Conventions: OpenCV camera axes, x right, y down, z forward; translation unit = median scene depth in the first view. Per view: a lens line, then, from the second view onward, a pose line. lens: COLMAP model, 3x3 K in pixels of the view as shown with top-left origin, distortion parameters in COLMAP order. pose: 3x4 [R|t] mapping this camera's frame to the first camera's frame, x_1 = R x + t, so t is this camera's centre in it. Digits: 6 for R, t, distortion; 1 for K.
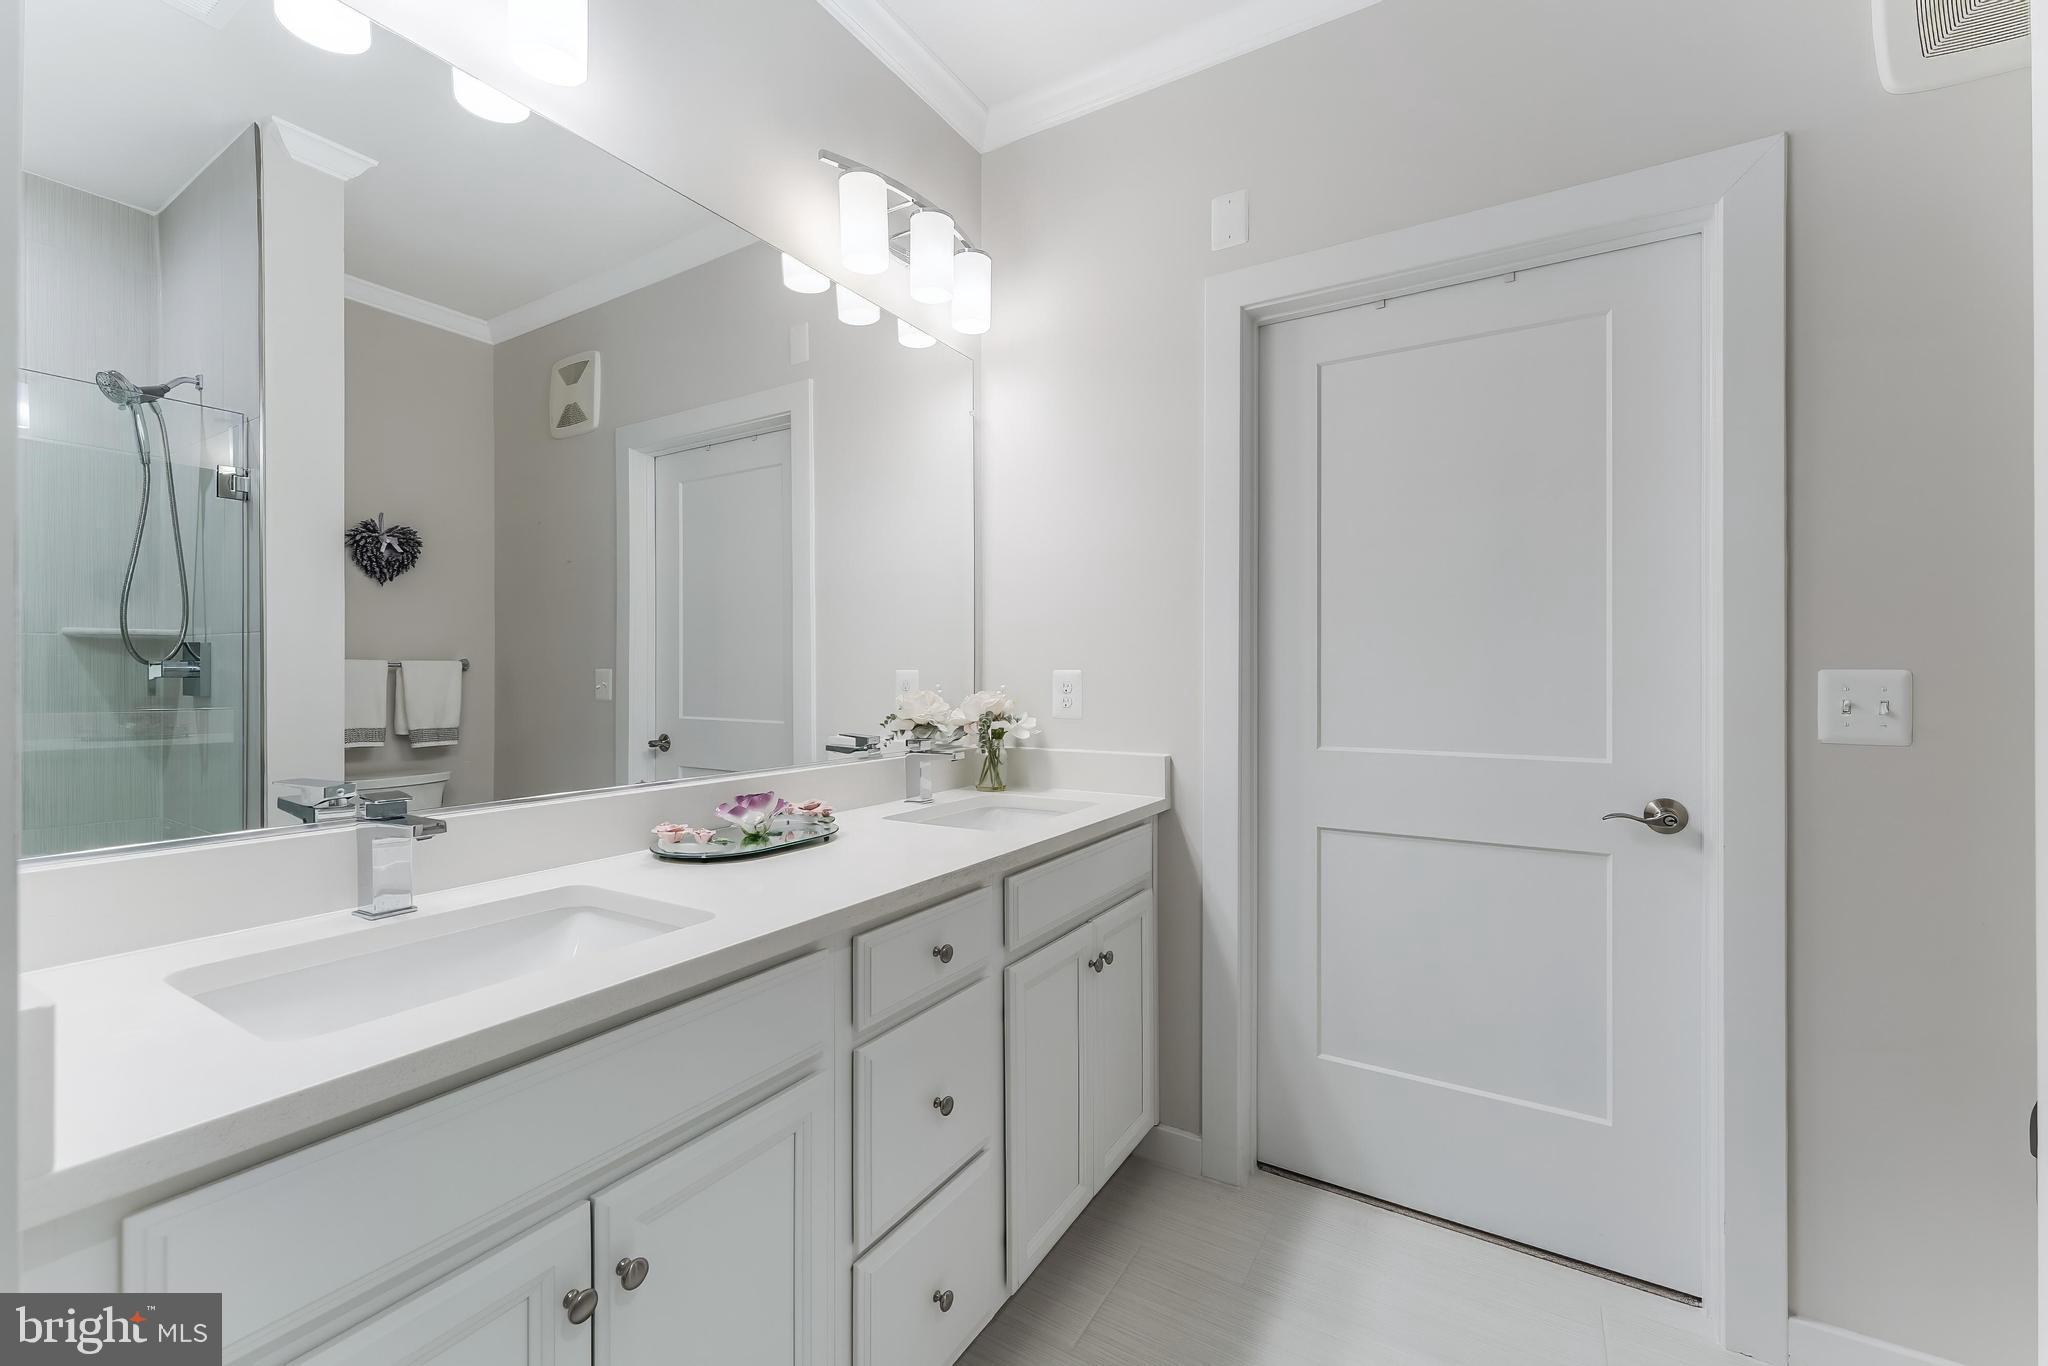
lens RADIAL K [[845.1, 0, 1028.8], [0, 845.1, 669.5], [0, 0, 1]] dist [0.000912, -0.001354]
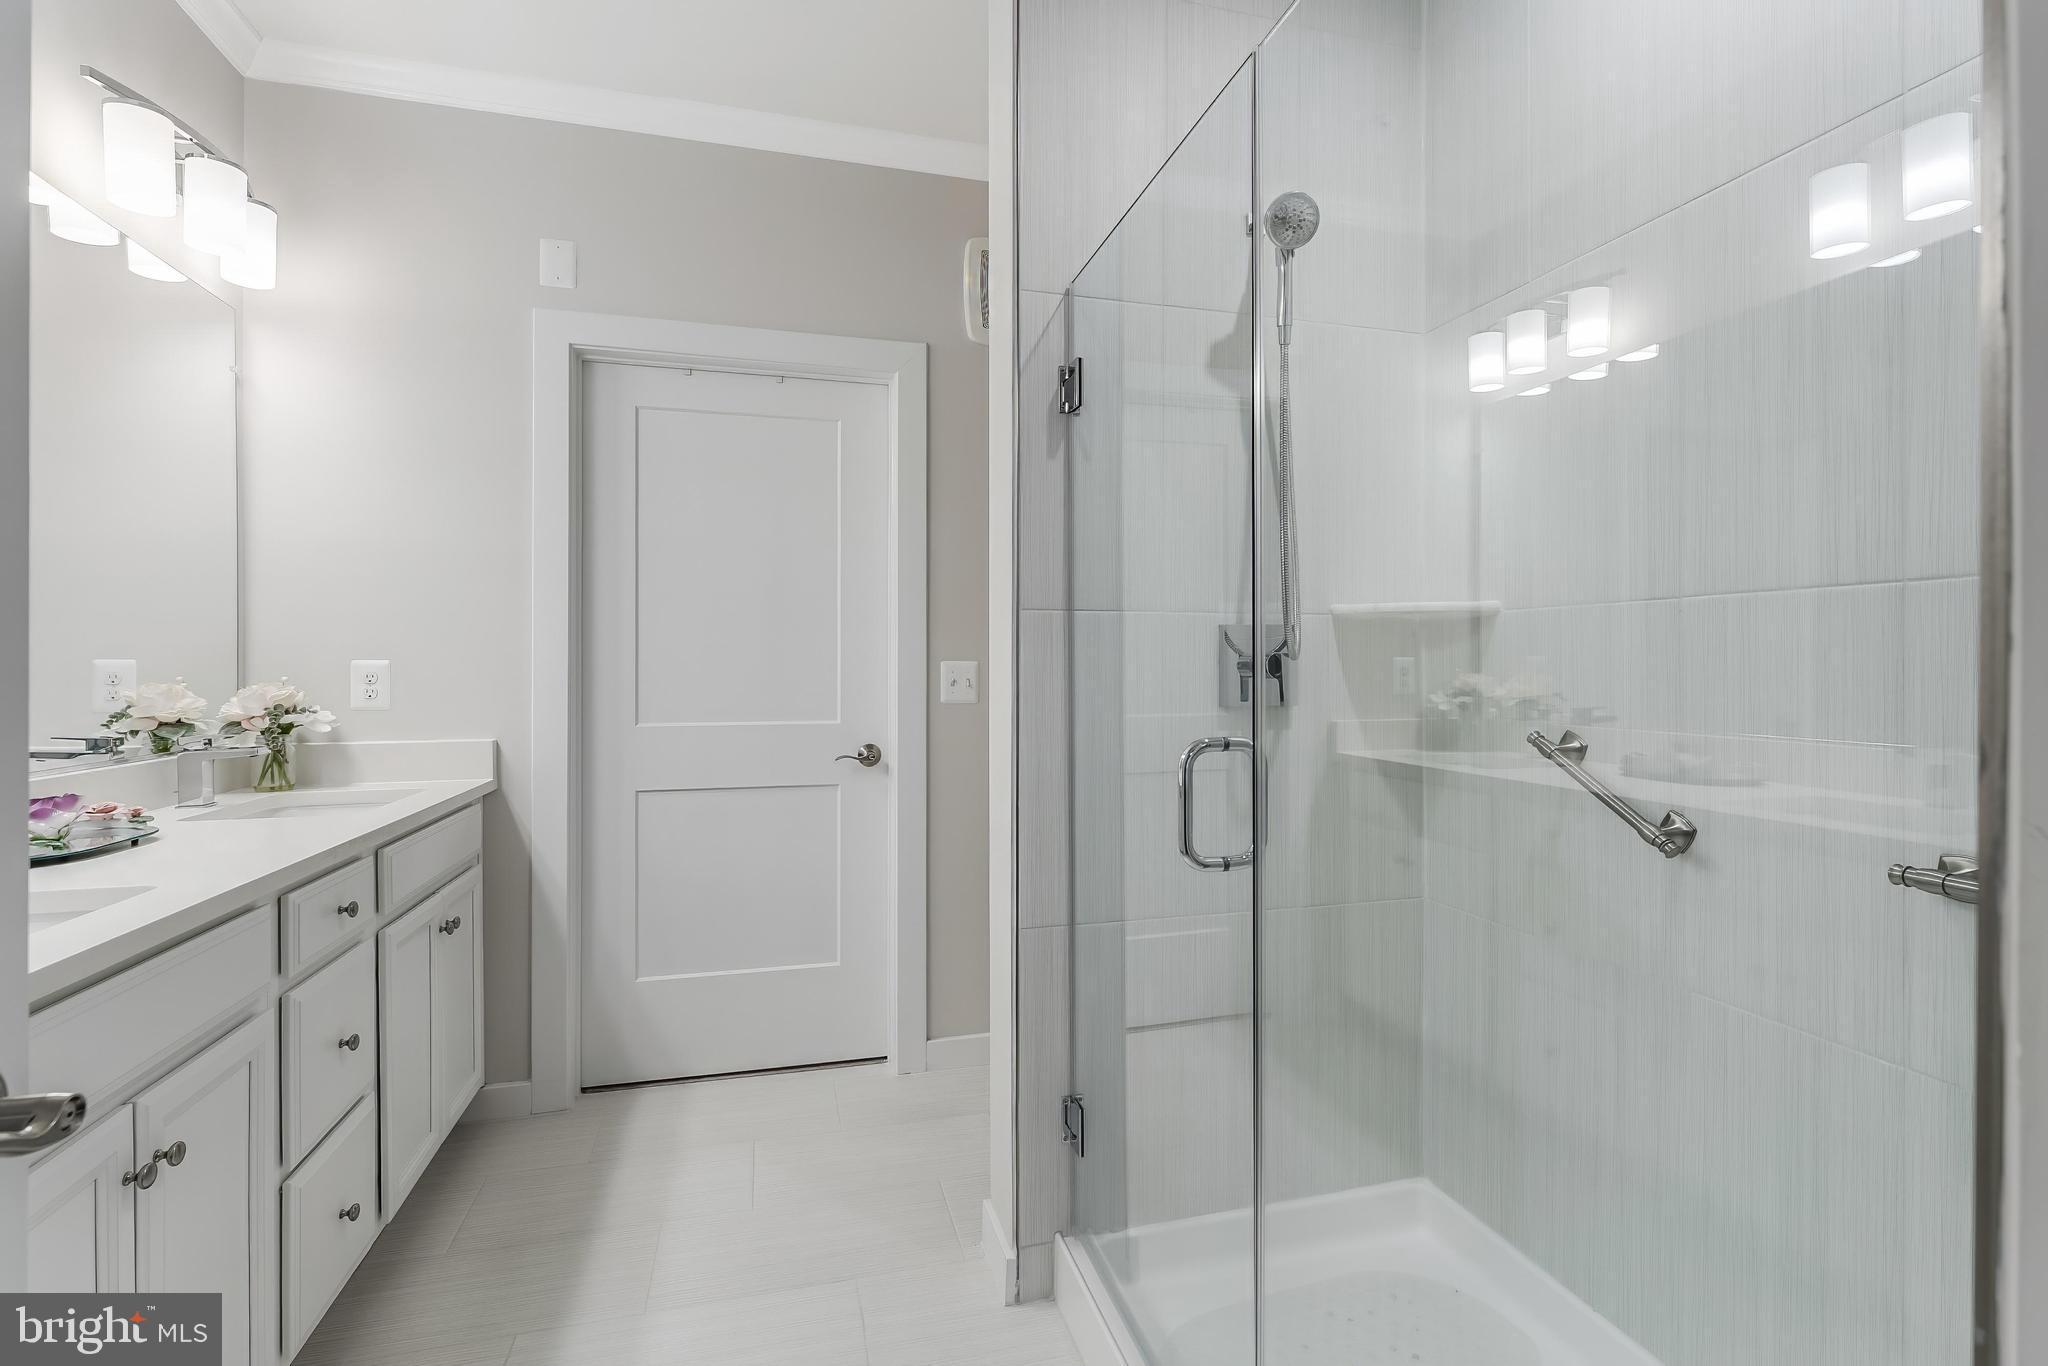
lens RADIAL K [[980.4, 0, 1019.7], [0, 980.4, 669.0], [0, 0, 1]] dist [0.001744, -0.000261]
pose [[0.705905, -0.005071, 0.708289, -0.256563], [-0.002507, 0.999950, 0.009658, -0.002069], [-0.708302, -0.008593, 0.705857, -0.366444]]
